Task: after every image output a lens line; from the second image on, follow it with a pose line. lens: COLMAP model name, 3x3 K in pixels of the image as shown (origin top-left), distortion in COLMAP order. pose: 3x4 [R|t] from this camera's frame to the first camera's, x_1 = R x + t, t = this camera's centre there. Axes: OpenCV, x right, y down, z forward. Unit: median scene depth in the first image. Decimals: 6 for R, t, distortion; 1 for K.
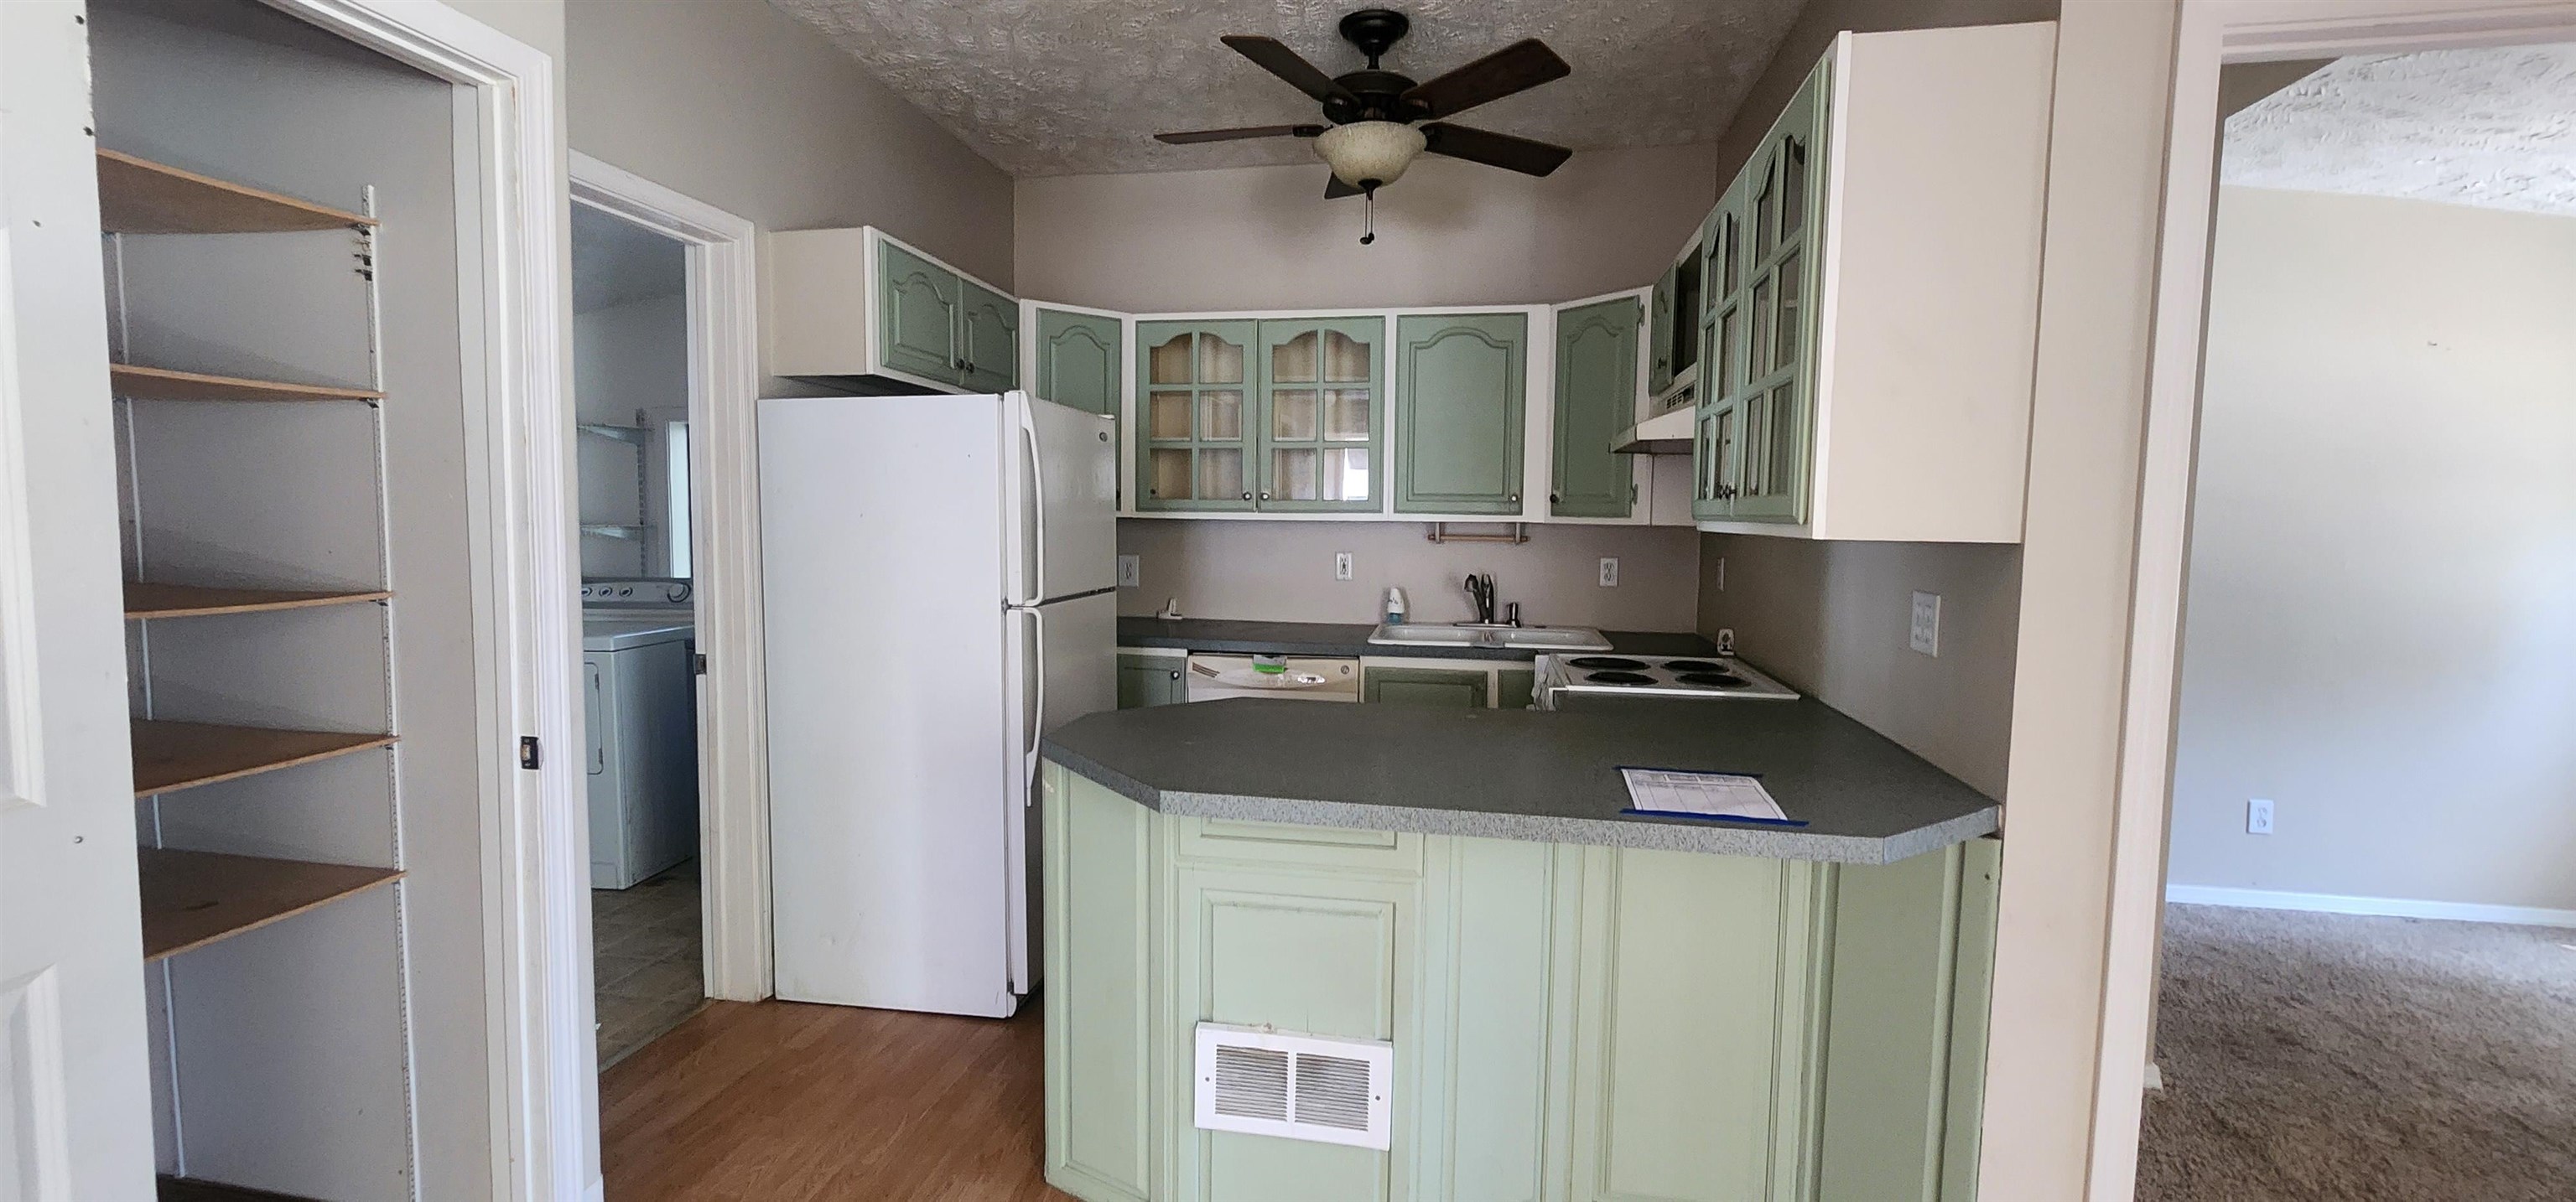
lens RADIAL K [[1056.7, 0, 1291.6], [0, 1056.7, 595.0], [0, 0, 1]] dist [0.001240, -0.000306]
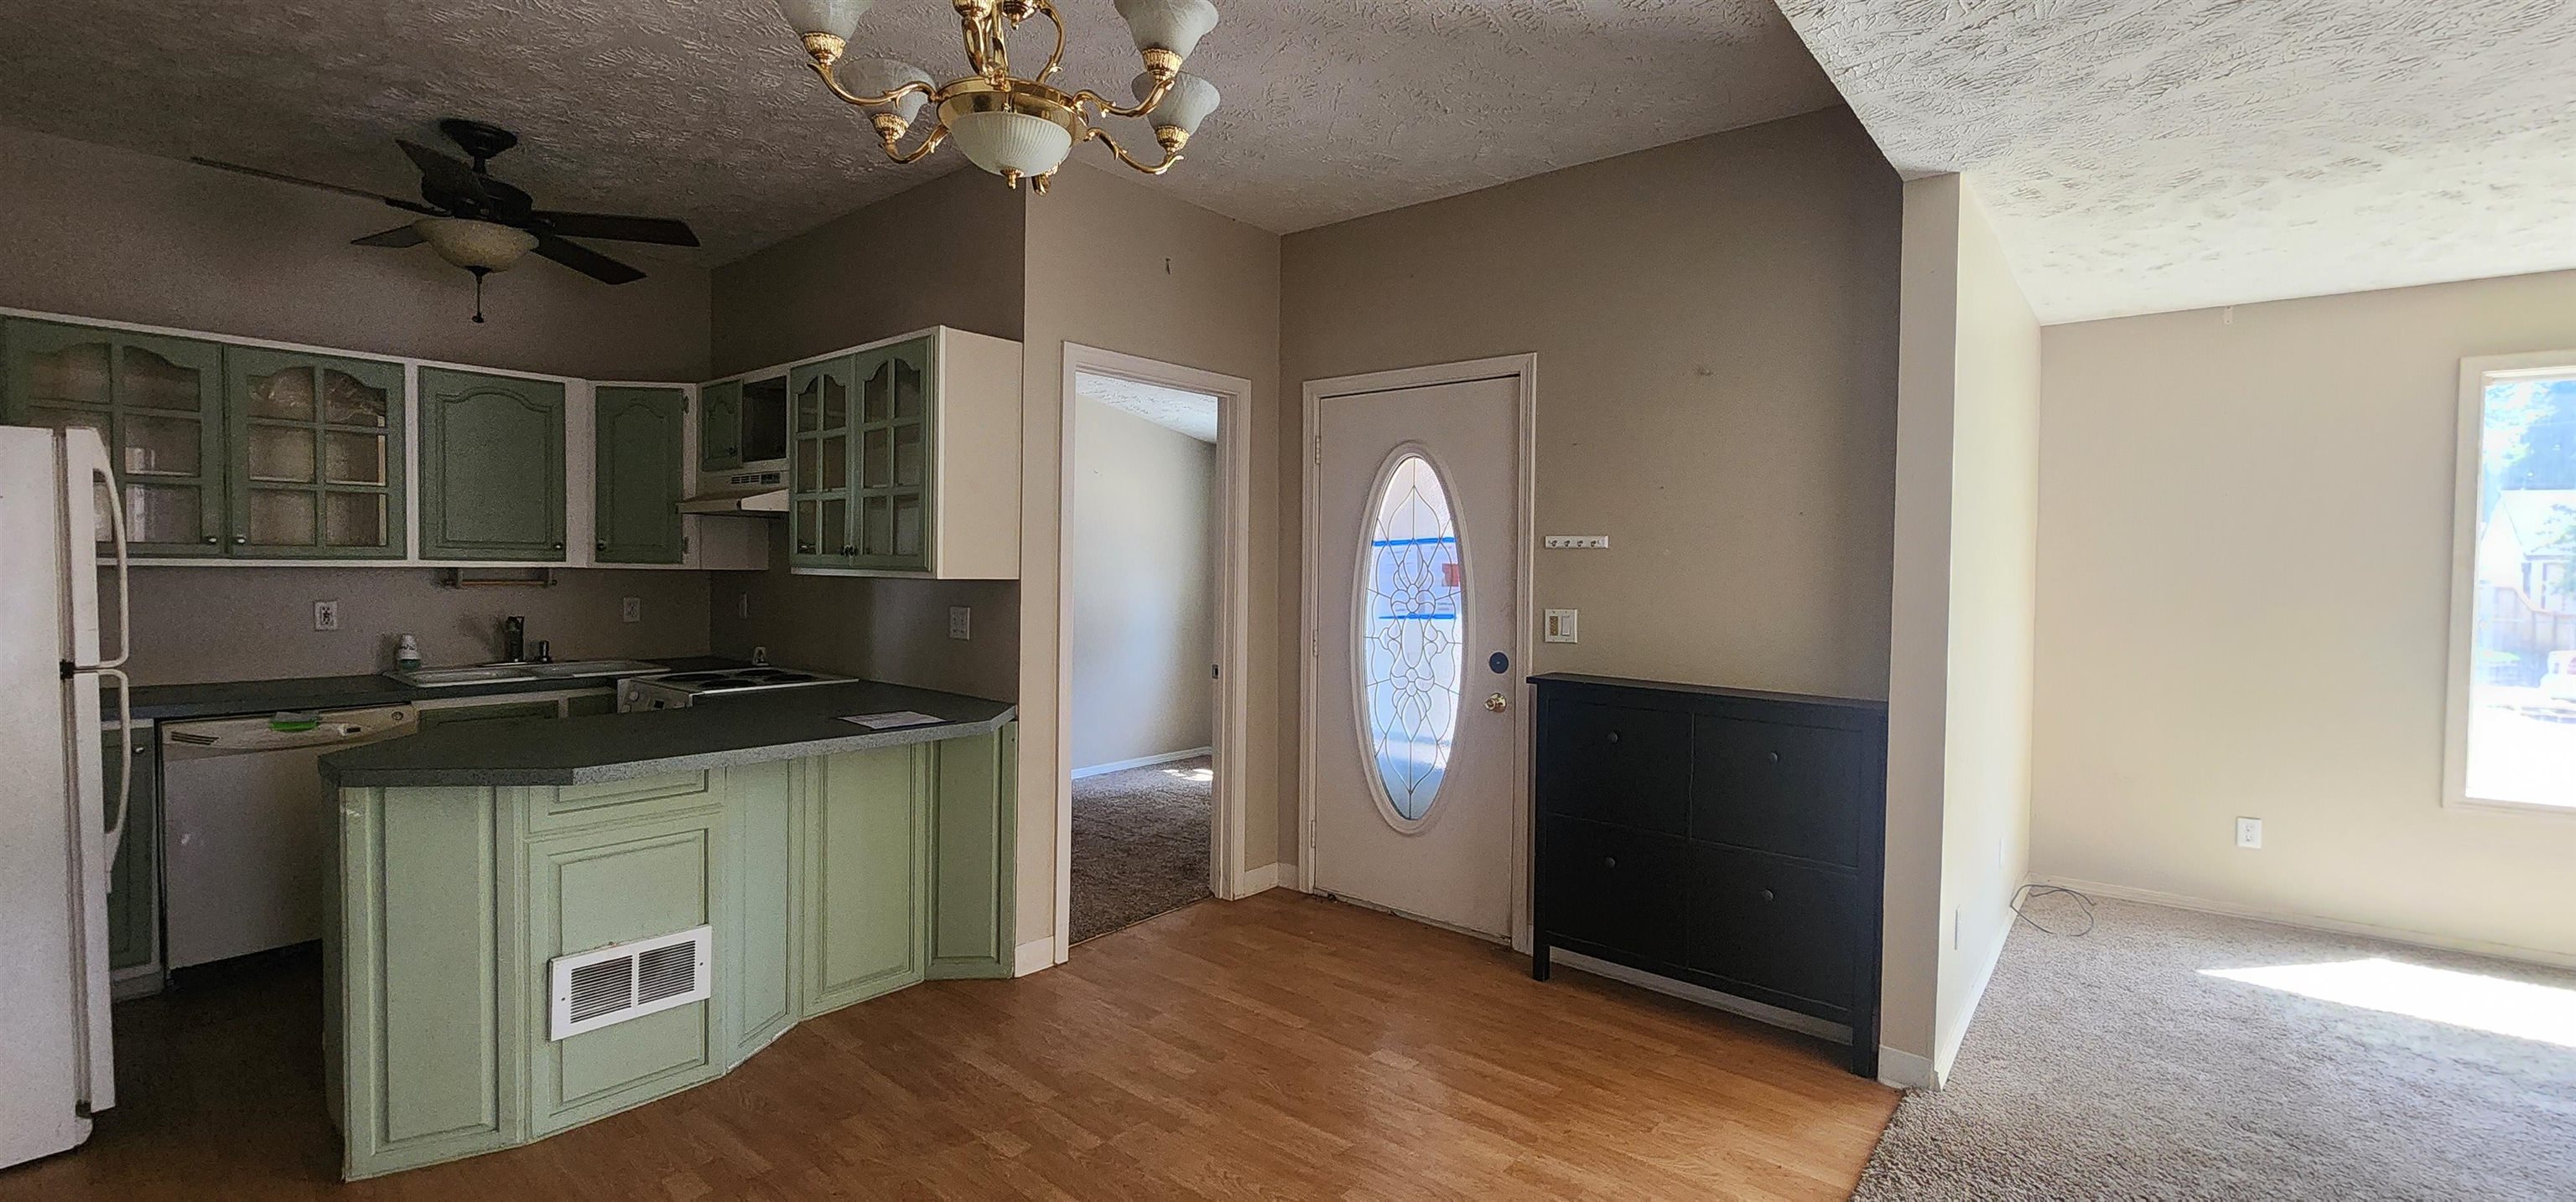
lens RADIAL K [[1056.7, 0, 1291.6], [0, 1056.7, 595.0], [0, 0, 1]] dist [0.001240, -0.000306]
pose [[0.495131, -0.029242, 0.868326, -0.423298], [0.059616, 0.998221, -0.000377, 0.007656], [-0.866770, 0.051953, 0.495994, -0.254267]]
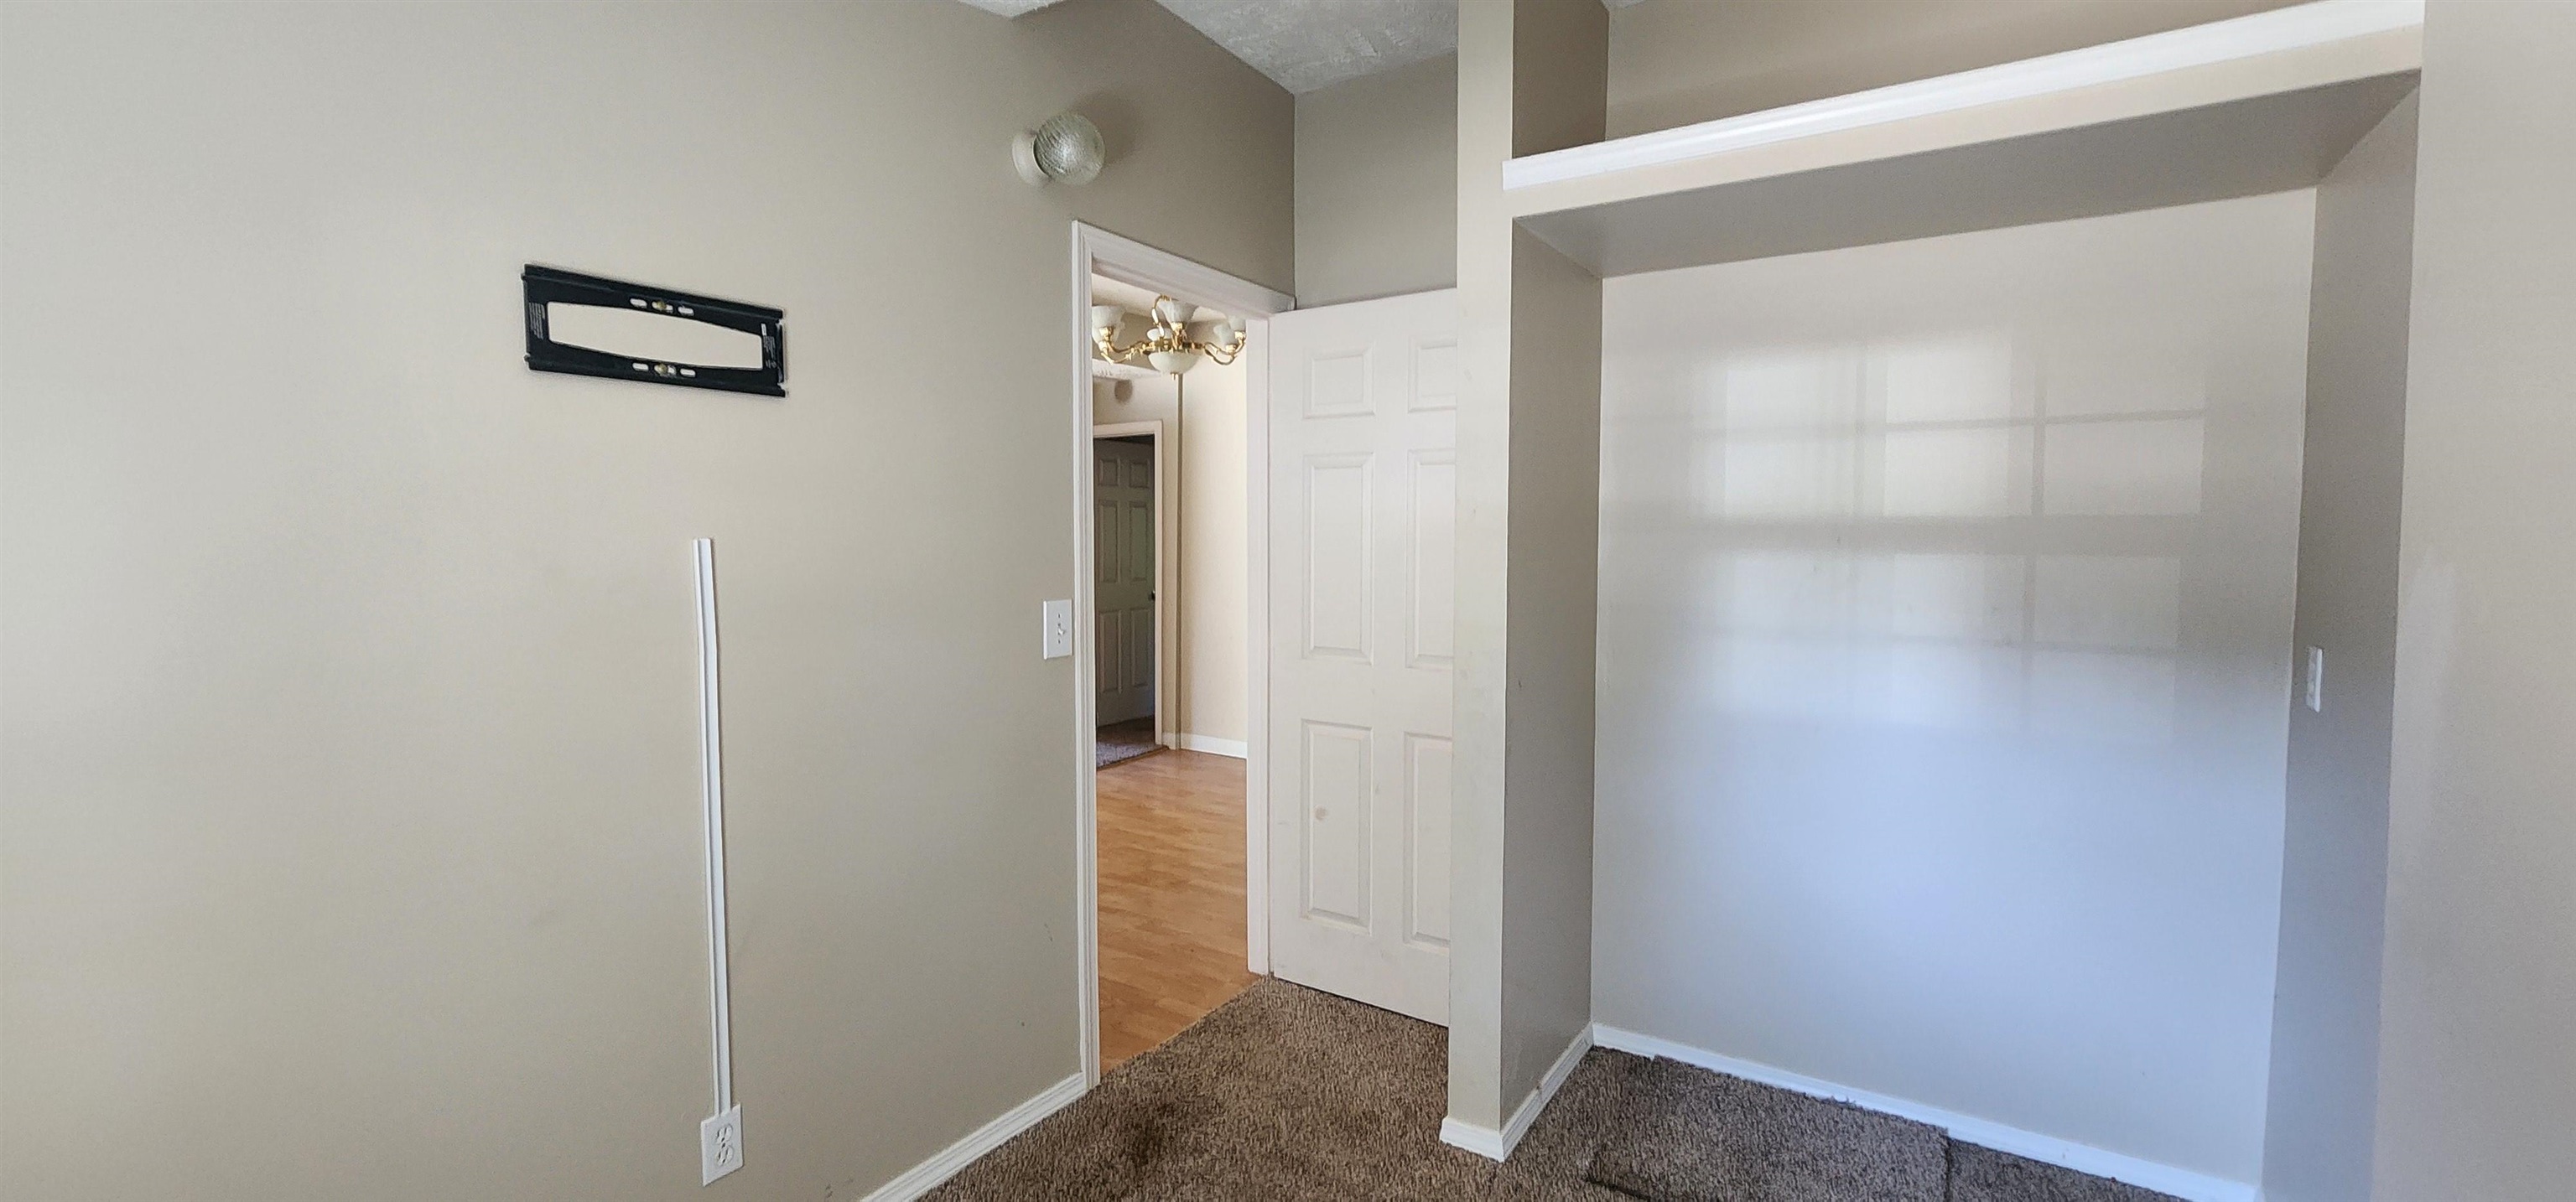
lens RADIAL K [[1056.7, 0, 1291.6], [0, 1056.7, 595.0], [0, 0, 1]] dist [0.001240, -0.000306]
pose [[-0.373726, 0.038002, -0.926760, 1.252680], [-0.074206, 0.994733, 0.070713, -0.050949], [0.924566, 0.095198, -0.368938, 0.848502]]
